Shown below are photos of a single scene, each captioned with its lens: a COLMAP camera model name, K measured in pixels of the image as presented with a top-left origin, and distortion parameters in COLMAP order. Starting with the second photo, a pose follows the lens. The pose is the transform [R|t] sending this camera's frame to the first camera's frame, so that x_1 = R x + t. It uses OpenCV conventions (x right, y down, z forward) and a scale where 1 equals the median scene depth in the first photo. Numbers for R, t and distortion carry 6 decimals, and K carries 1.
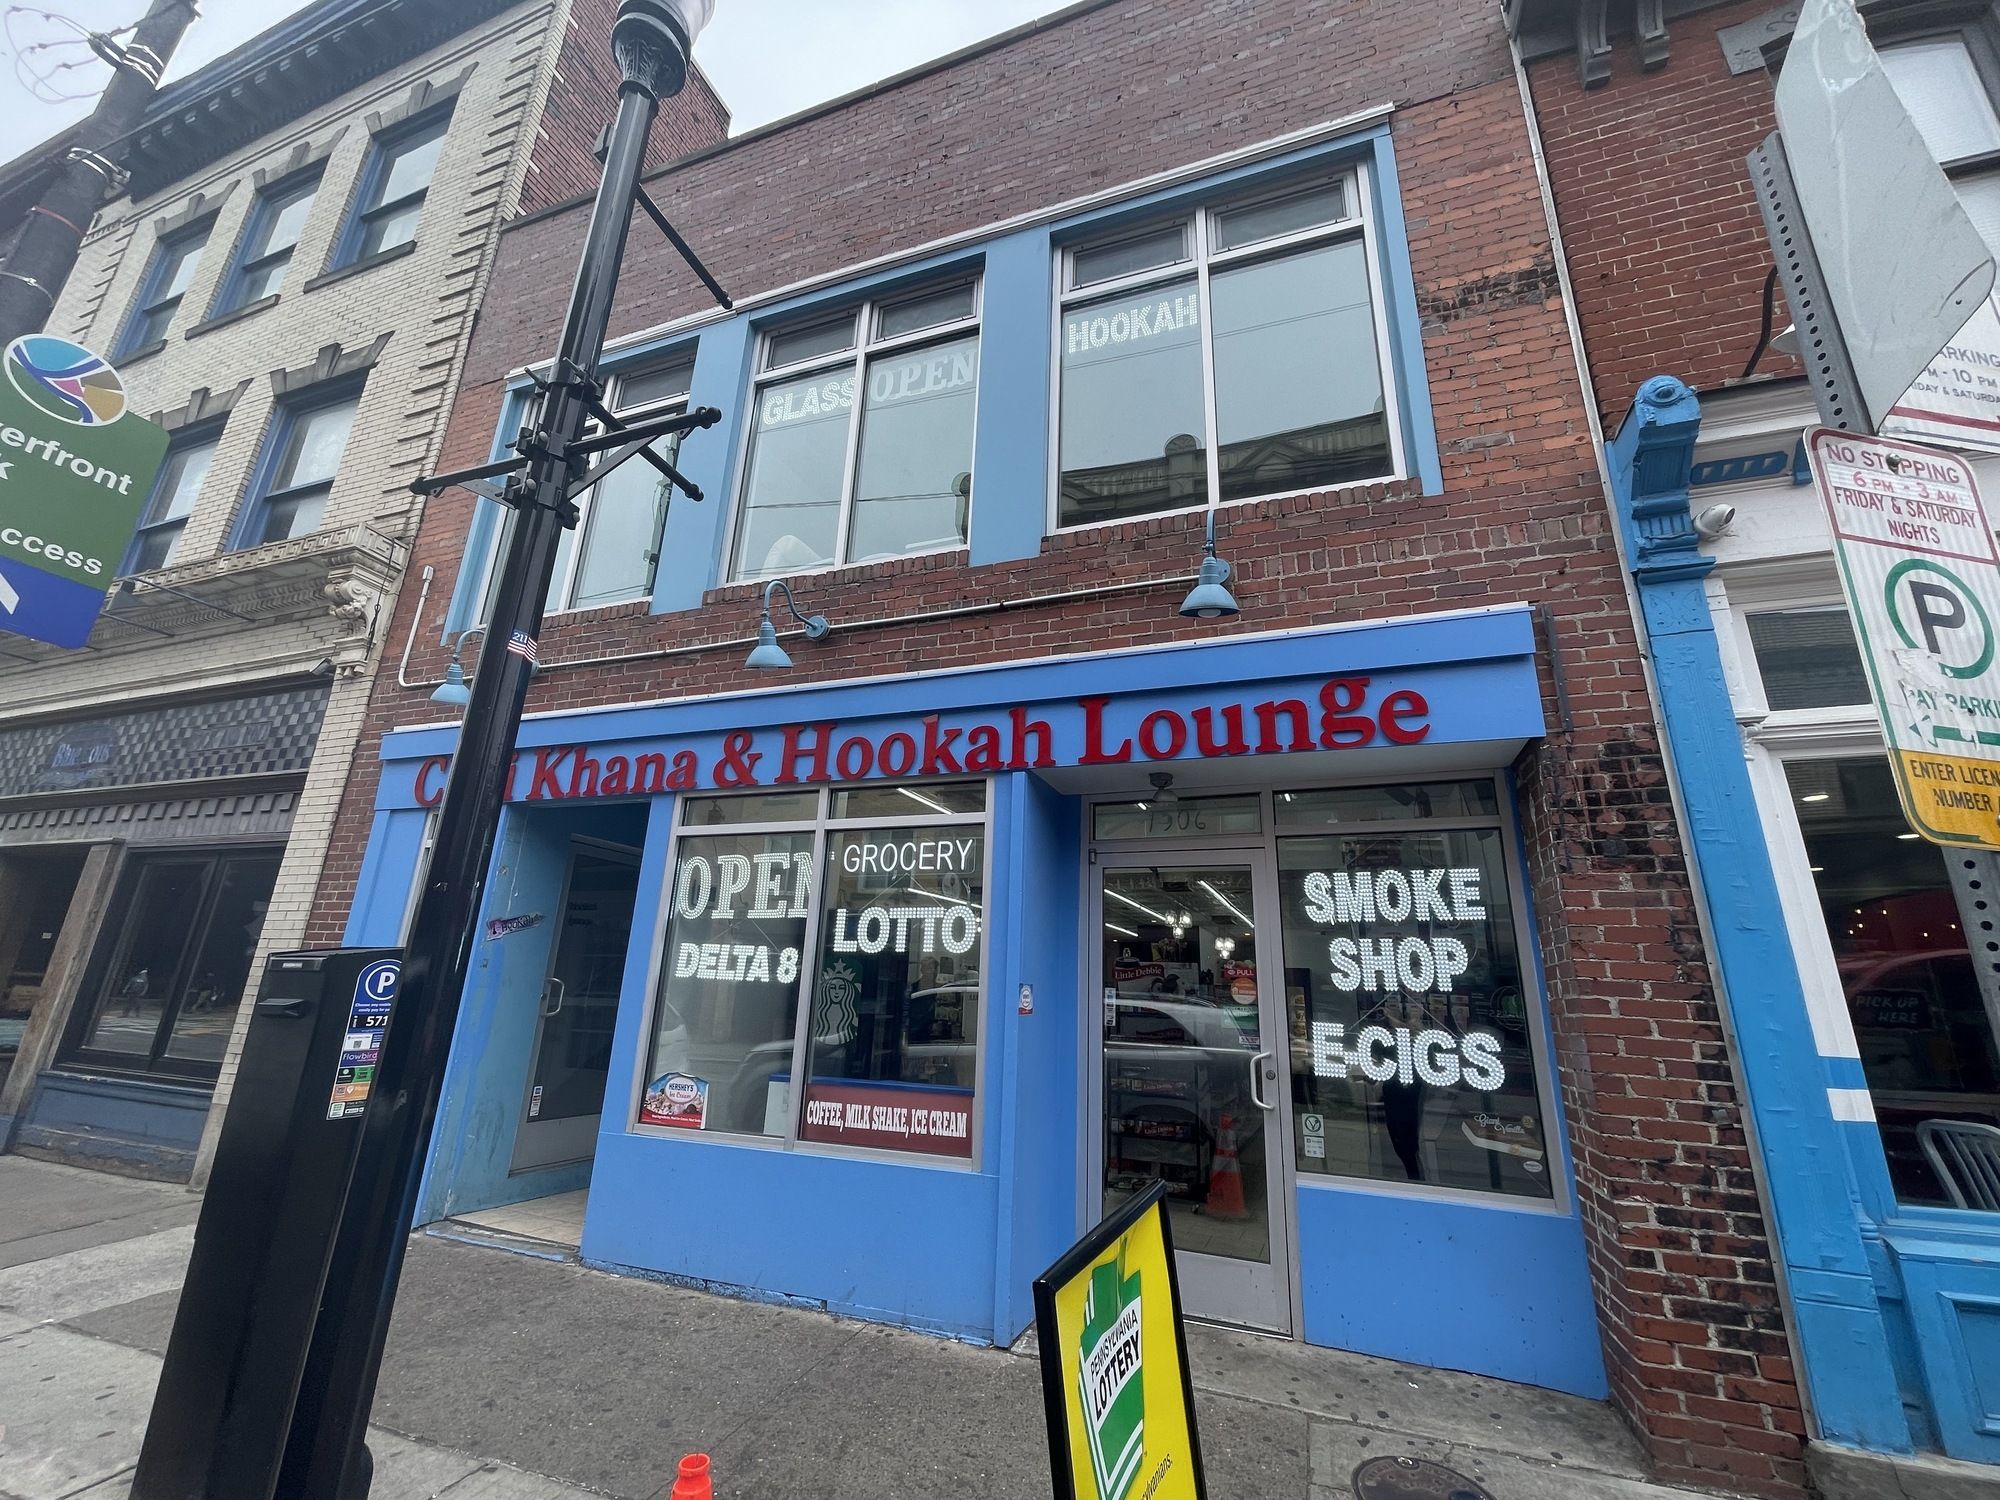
lens RADIAL K [[817.2, 0, 1007.0], [0, 817.2, 755.1], [0, 0, 1]] dist [-0.000311, -0.000138]
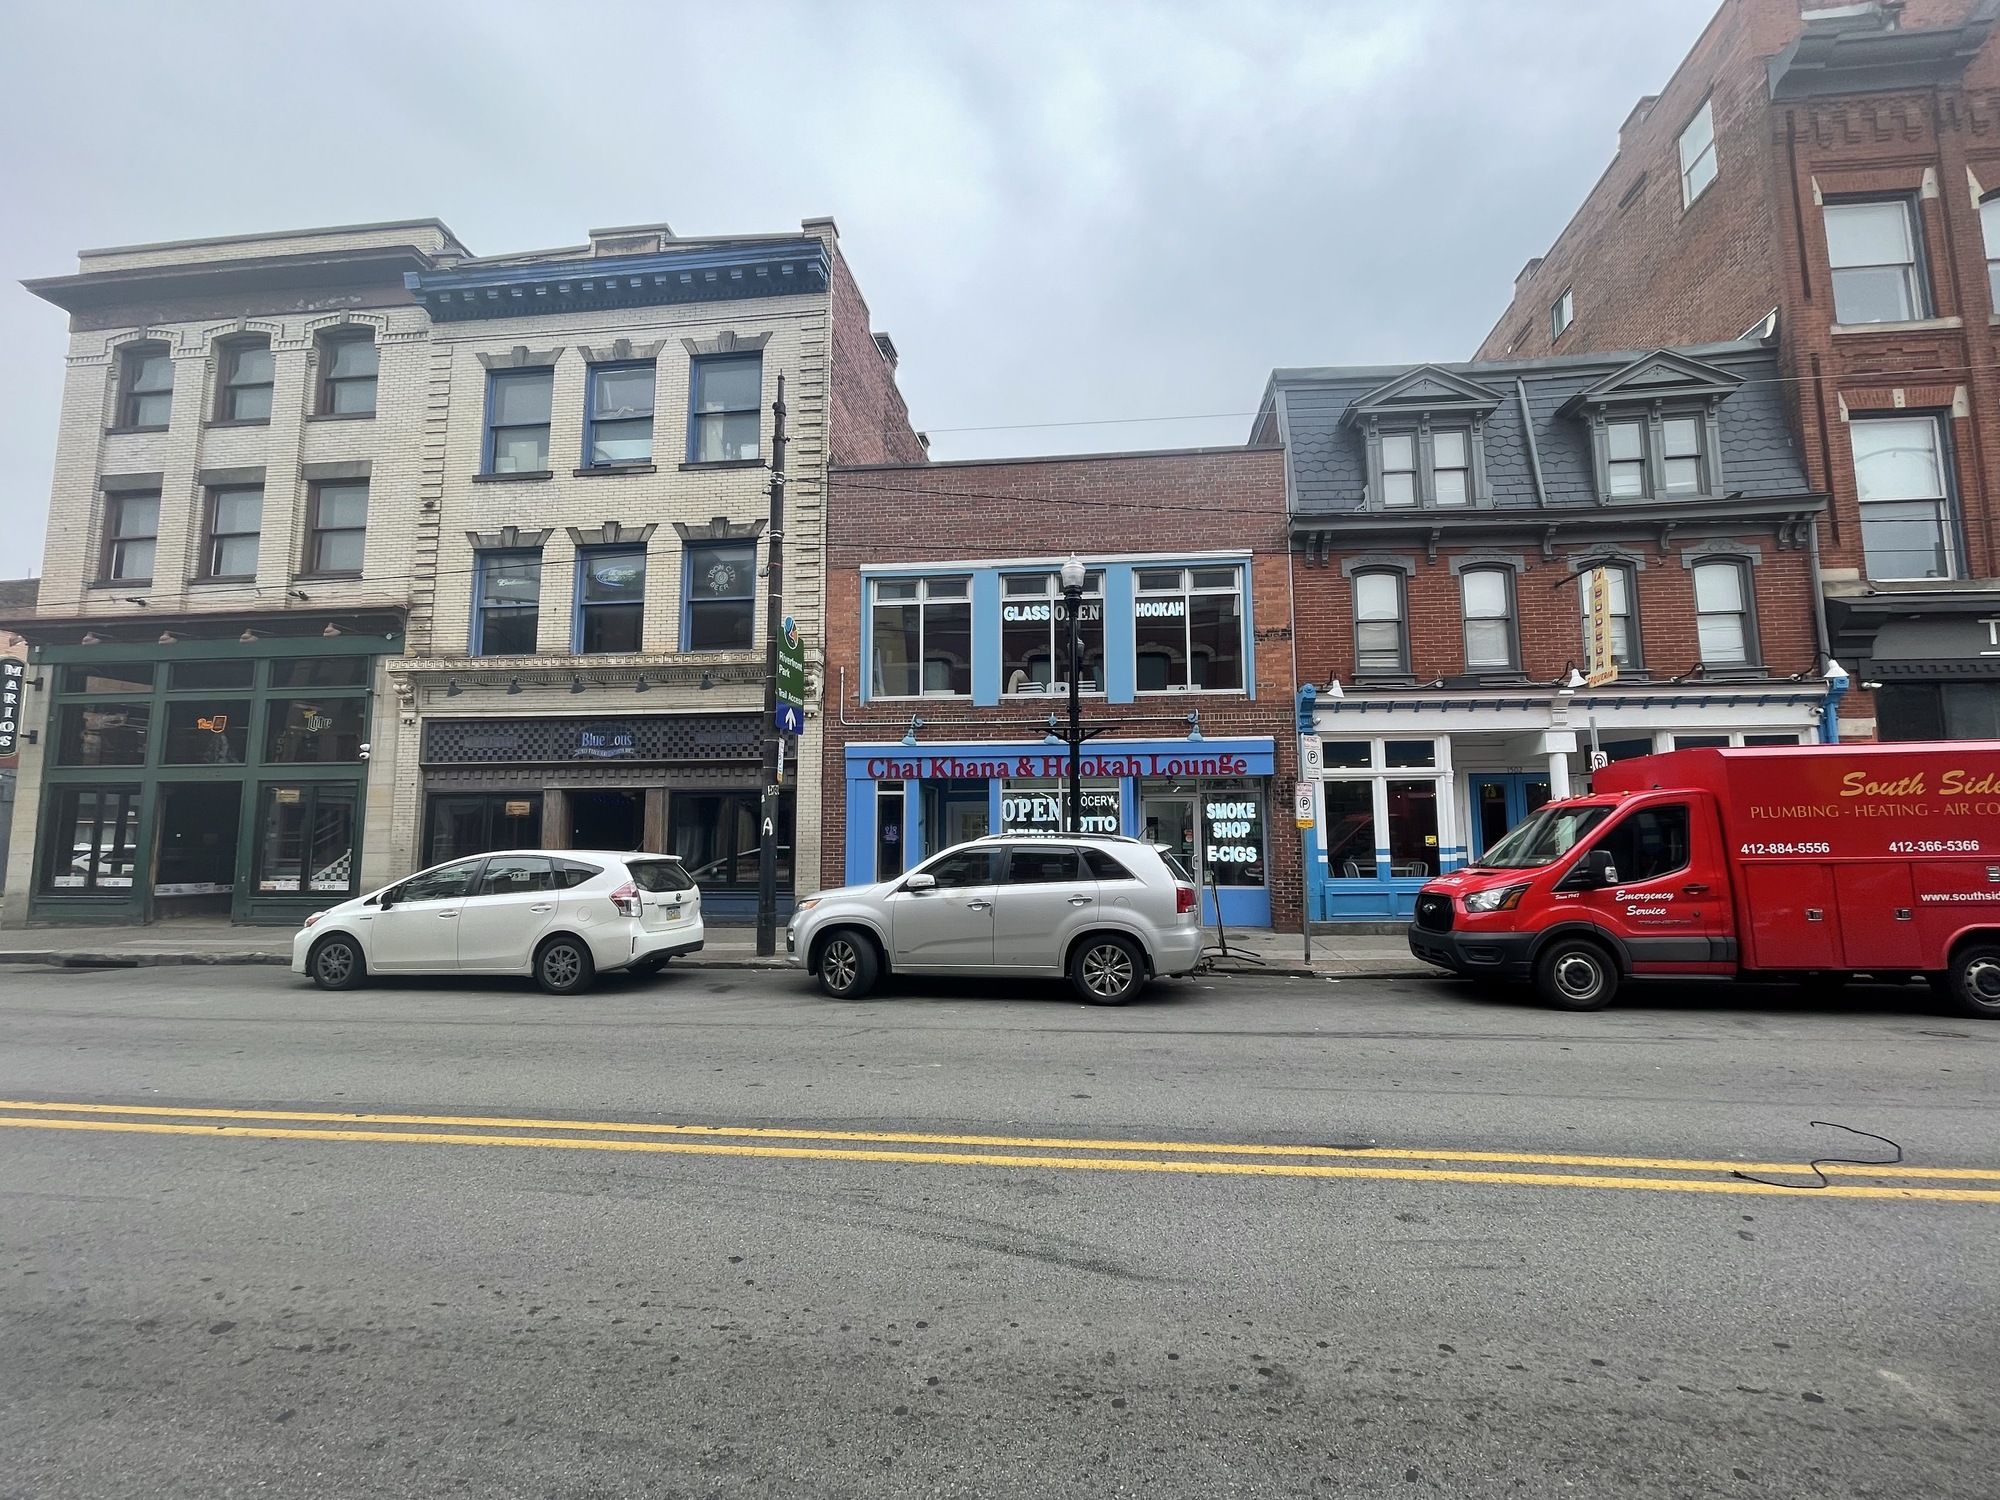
lens RADIAL K [[817.2, 0, 1005.6], [0, 817.2, 759.9], [0, 0, 1]] dist [-0.000311, -0.000138]
pose [[0.970670, -0.015605, 0.239908, -1.483977], [-0.033000, 0.979798, 0.197250, -0.796706], [-0.238139, -0.199381, 0.950546, -2.336023]]
